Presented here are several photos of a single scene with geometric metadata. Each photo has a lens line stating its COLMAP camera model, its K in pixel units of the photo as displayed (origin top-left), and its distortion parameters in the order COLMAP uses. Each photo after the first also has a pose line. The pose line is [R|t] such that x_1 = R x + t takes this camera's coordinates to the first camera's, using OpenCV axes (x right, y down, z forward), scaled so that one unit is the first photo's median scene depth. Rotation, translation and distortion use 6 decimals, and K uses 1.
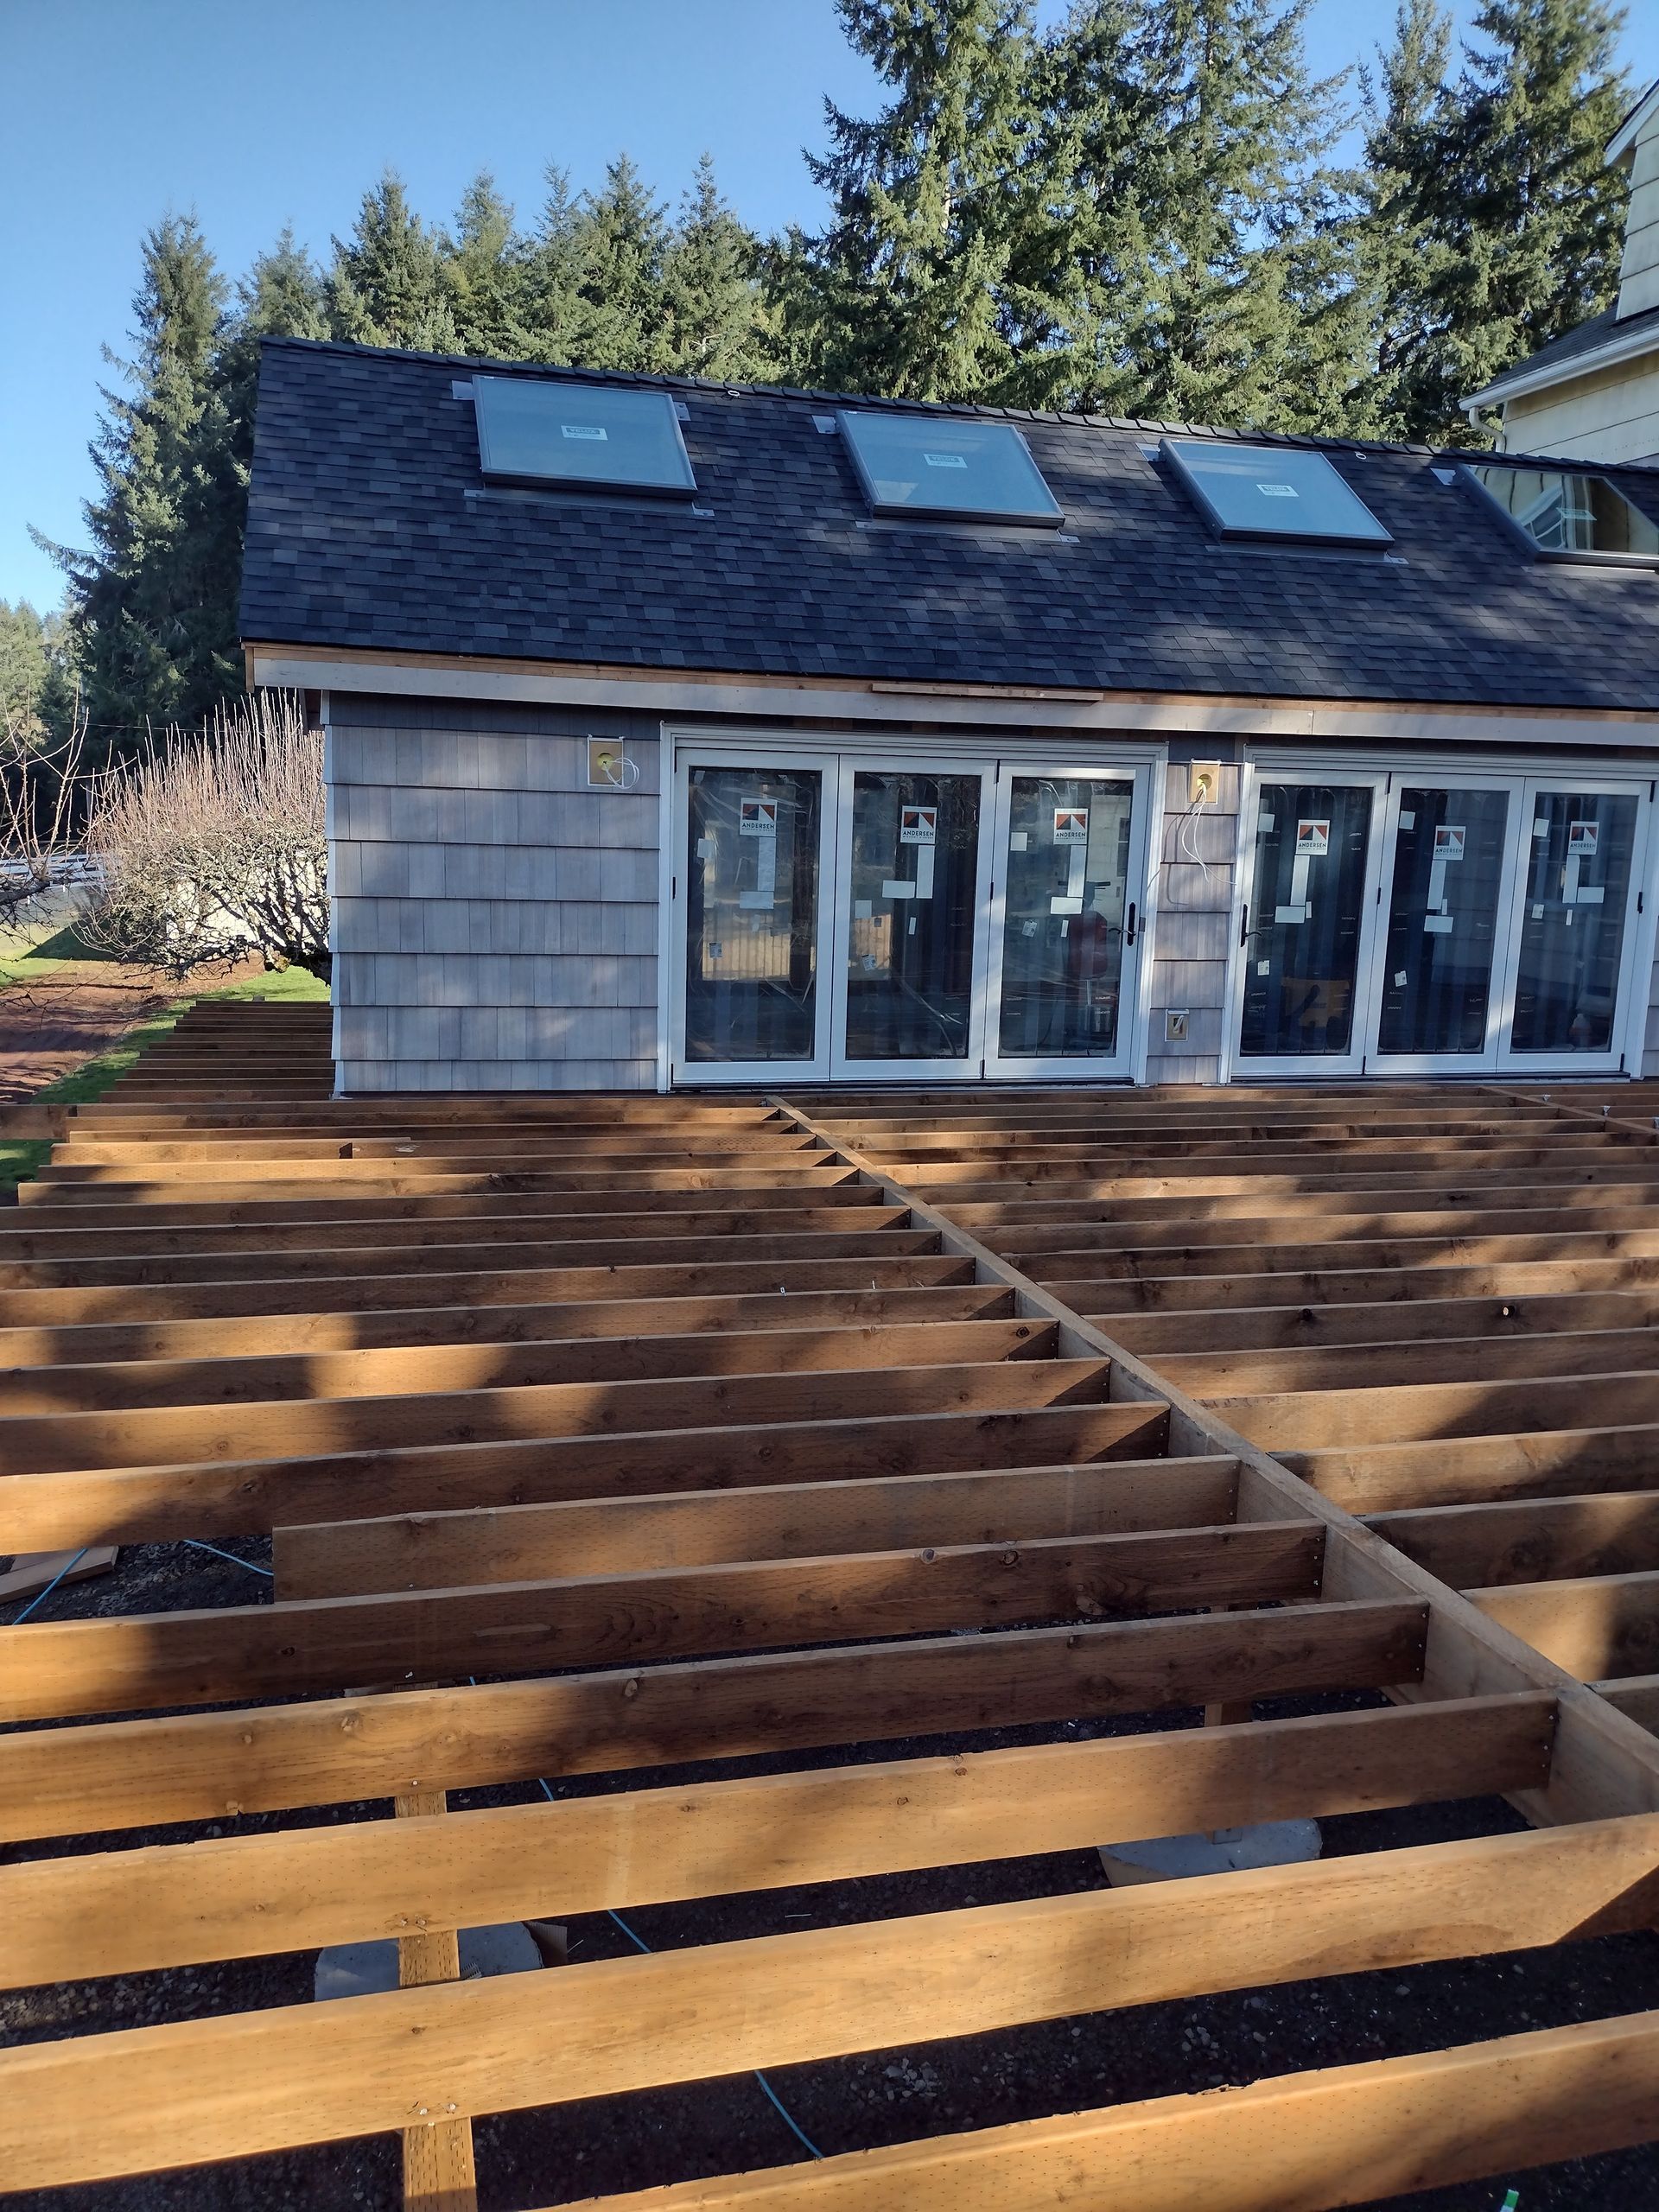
lens RADIAL K [[1620.5, 0, 829.5], [0, 1620.5, 1106.0], [0, 0, 1]] dist [0.190479, -0.383291]
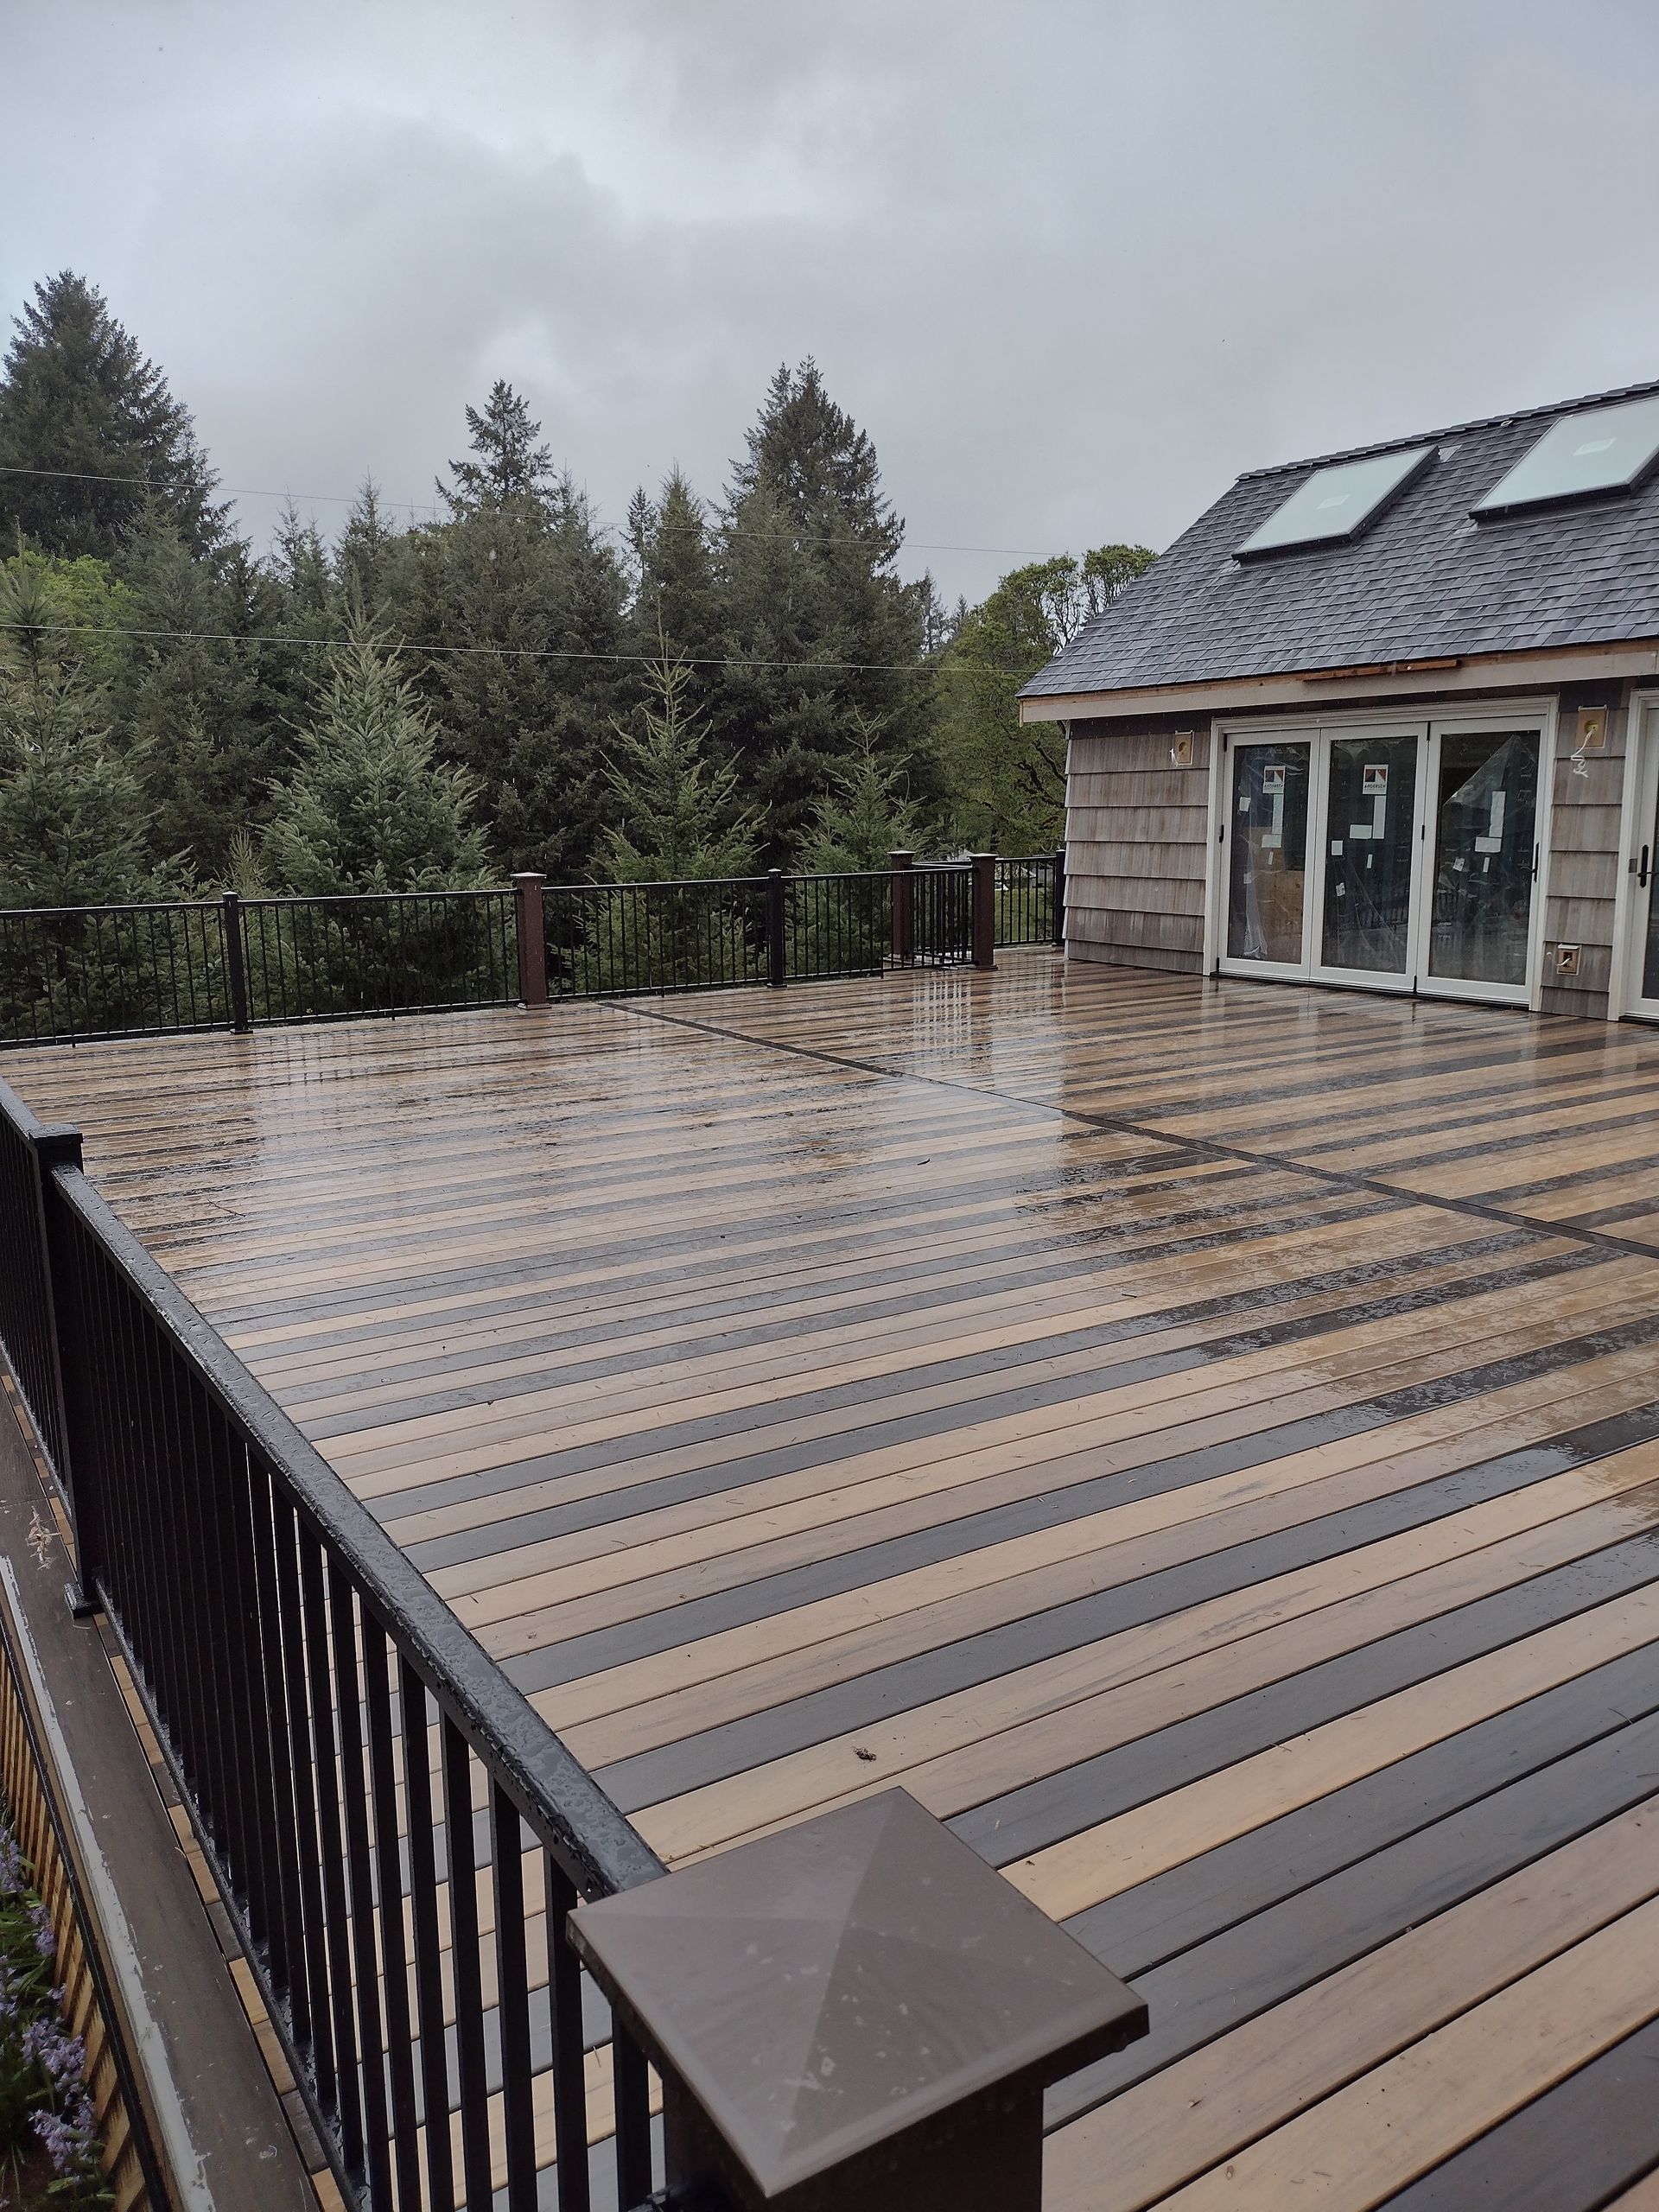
lens RADIAL K [[1624.6, 0, 829.5], [0, 1624.6, 1106.0], [0, 0, 1]] dist [0.133756, -0.234525]
pose [[0.308438, 0.146485, -0.939898, 1.123376], [-0.129670, 0.985323, 0.111012, -0.014158], [0.942365, 0.087636, 0.322906, 0.229983]]
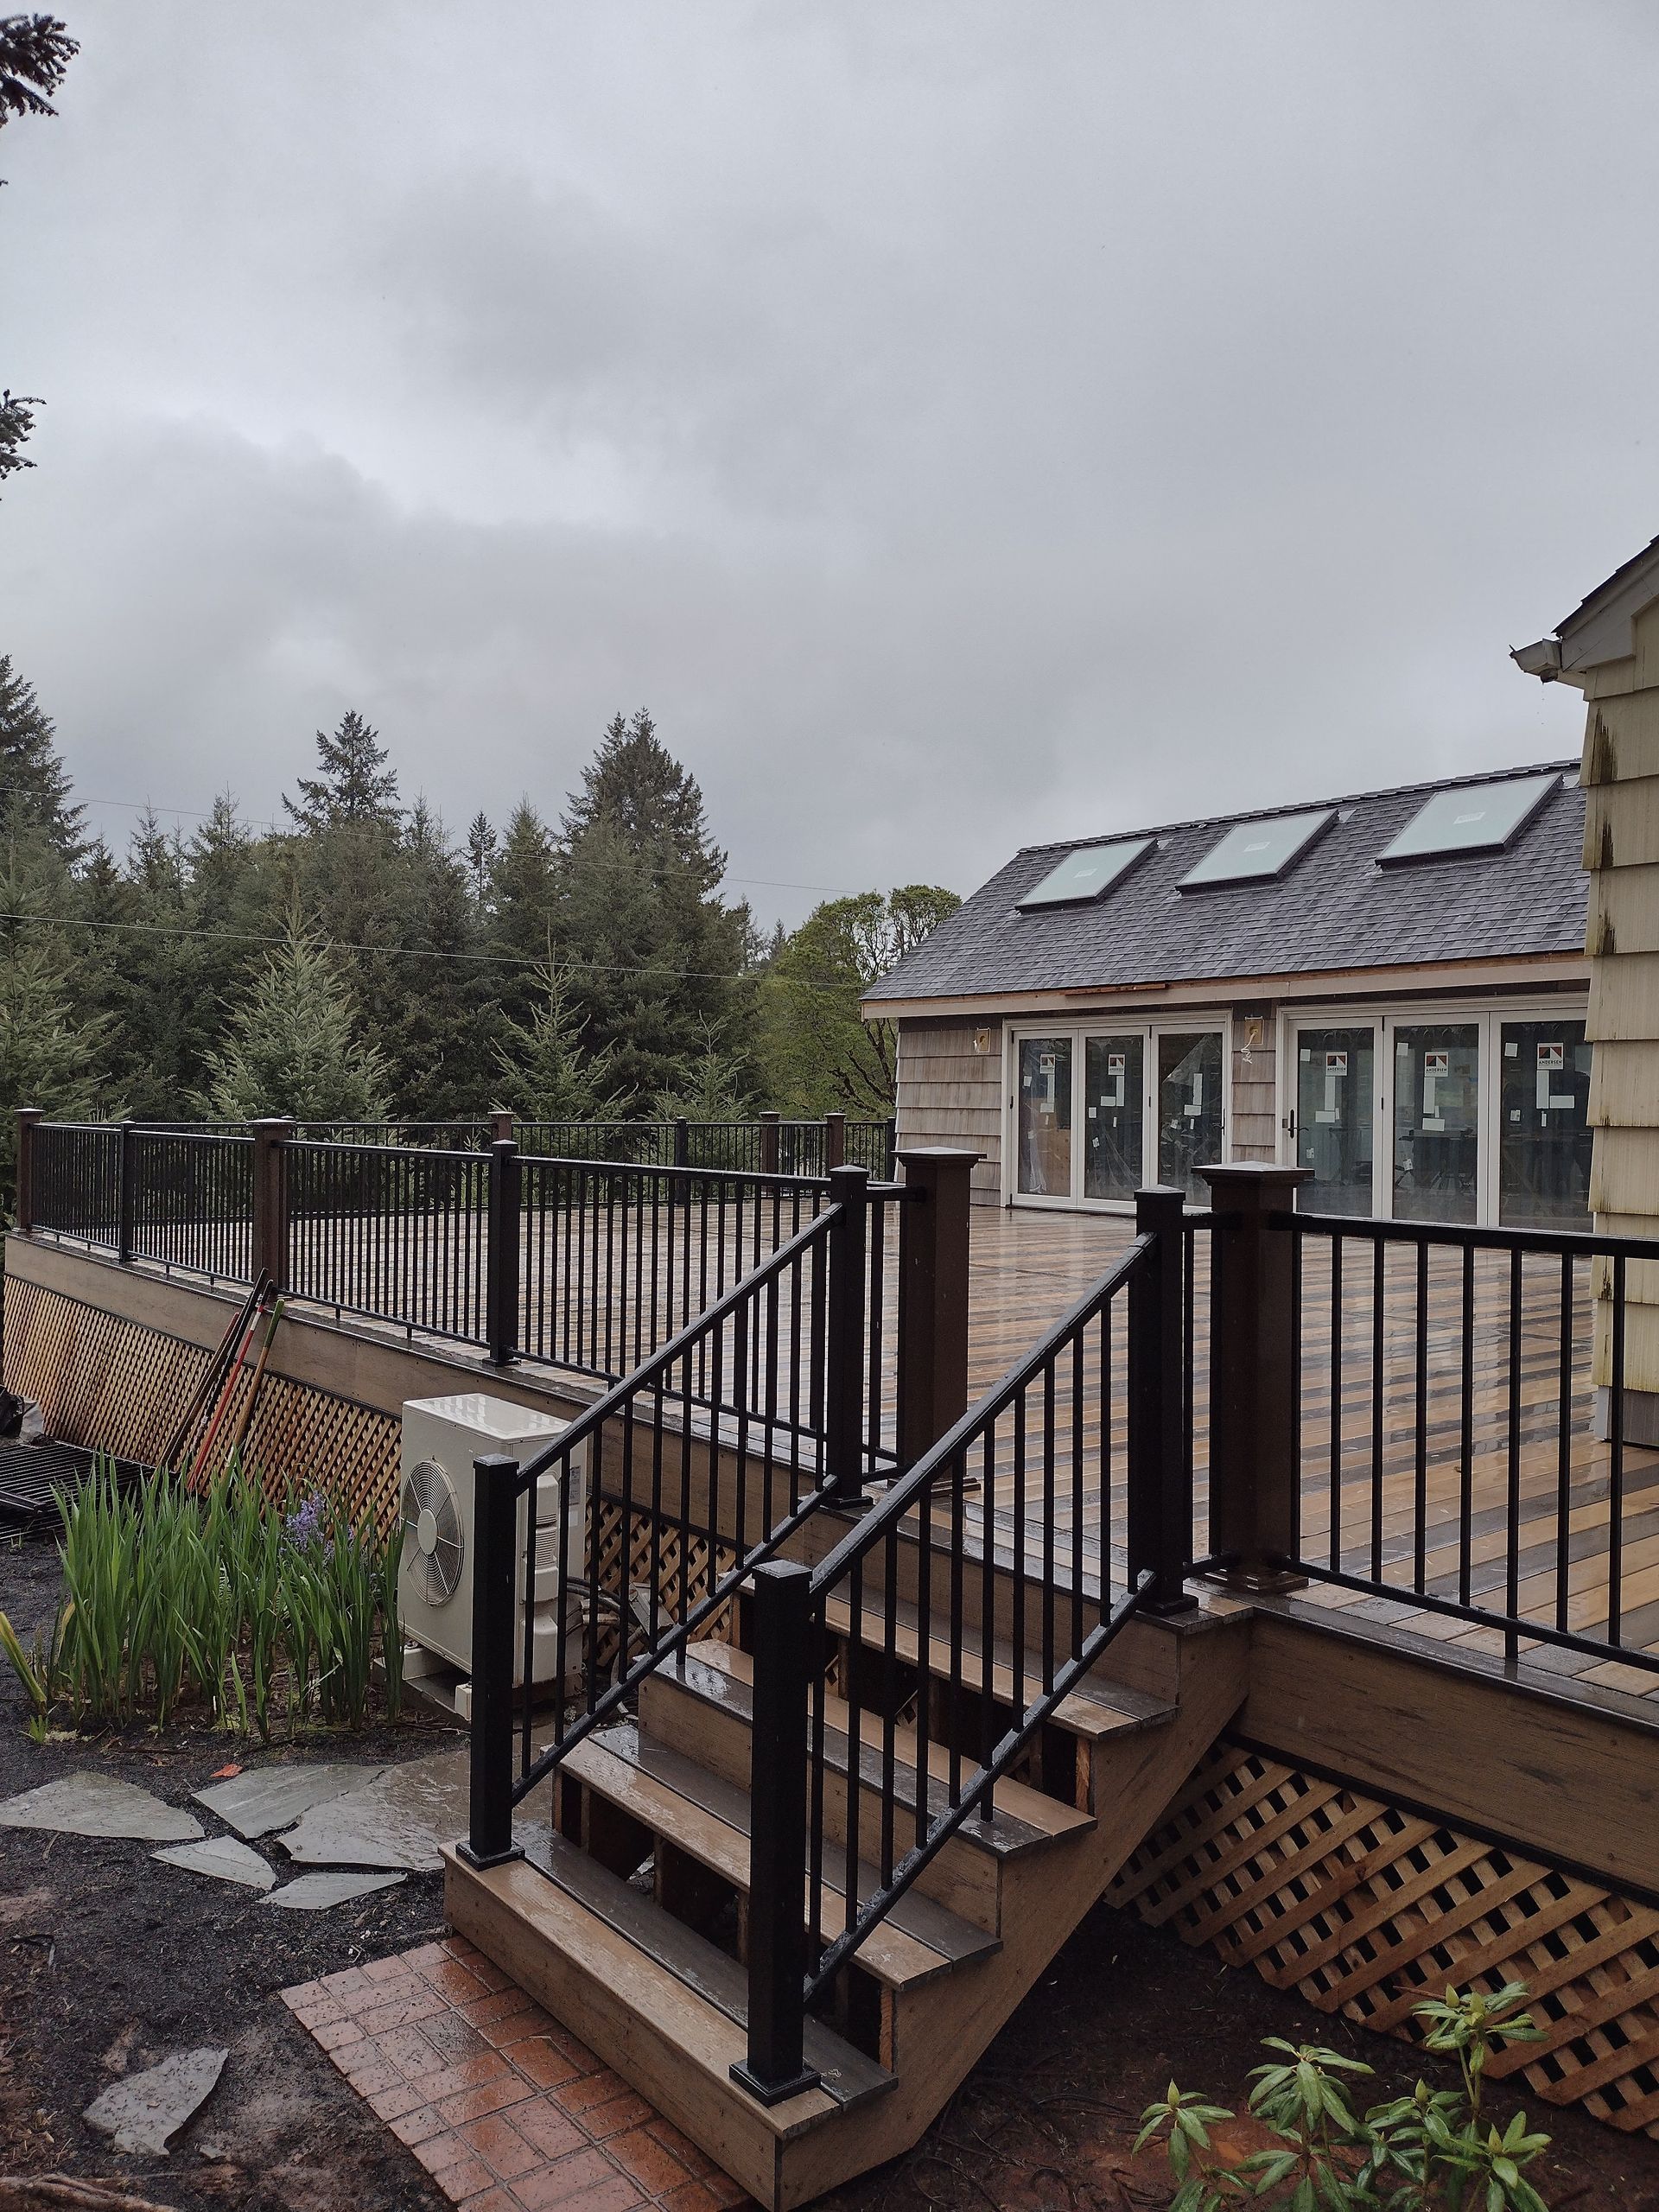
lens RADIAL K [[1620.5, 0, 829.5], [0, 1620.5, 1106.0], [0, 0, 1]] dist [0.190479, -0.383291]
pose [[0.417316, -0.020427, -0.908532, 1.488773], [-0.147468, 0.984974, -0.089881, 0.071345], [0.896717, 0.171488, 0.408033, 0.026199]]
